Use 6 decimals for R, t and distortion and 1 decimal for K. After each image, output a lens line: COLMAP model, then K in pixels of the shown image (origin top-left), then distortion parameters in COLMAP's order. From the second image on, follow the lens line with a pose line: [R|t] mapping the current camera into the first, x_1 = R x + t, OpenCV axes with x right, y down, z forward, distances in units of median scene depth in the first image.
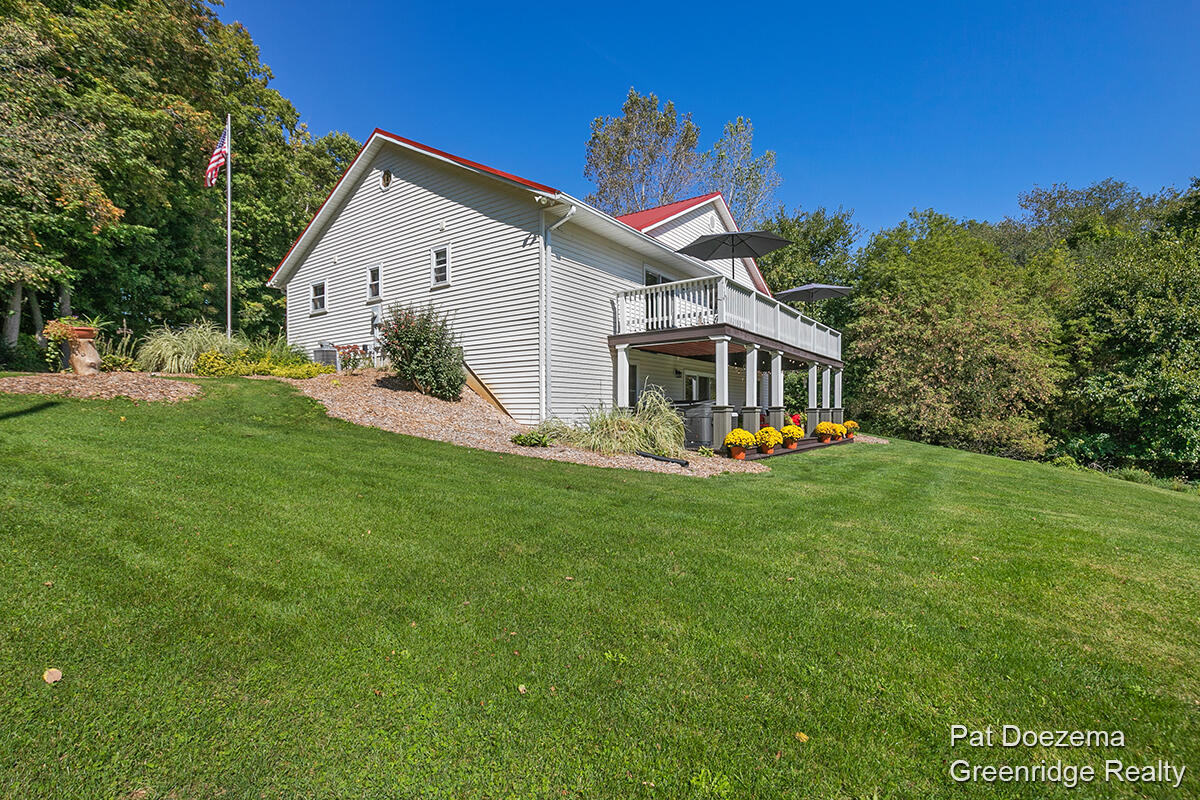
lens RADIAL K [[546.5, 0, 599.5], [0, 546.5, 404.2], [0, 0, 1]] dist [-0.023820, 0.006344]
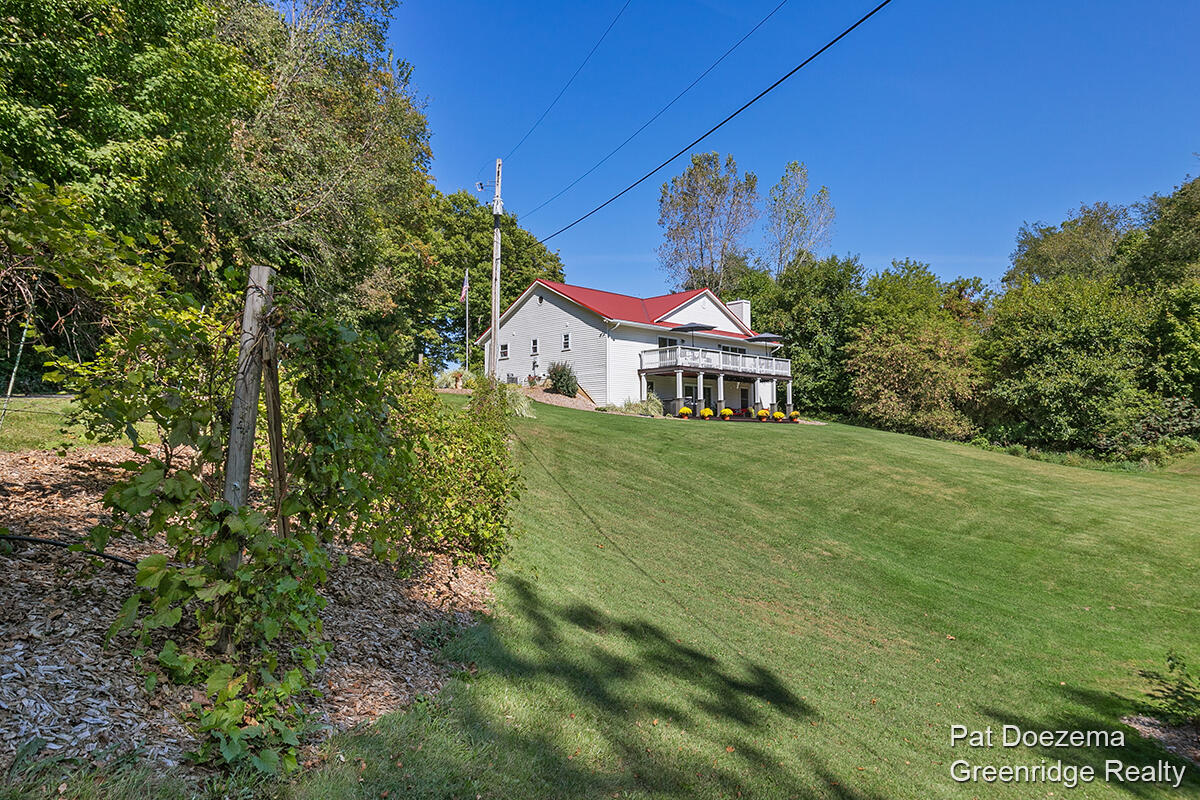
lens RADIAL K [[780.8, 0, 600.0], [0, 780.8, 400.0], [0, 0, 1]] dist [-0.003053, 0.001782]
pose [[0.984603, -0.013934, -0.174248, 0.430669], [0.007112, 0.999186, -0.039711, 0.132298], [0.174660, 0.037861, 0.983901, -2.257073]]
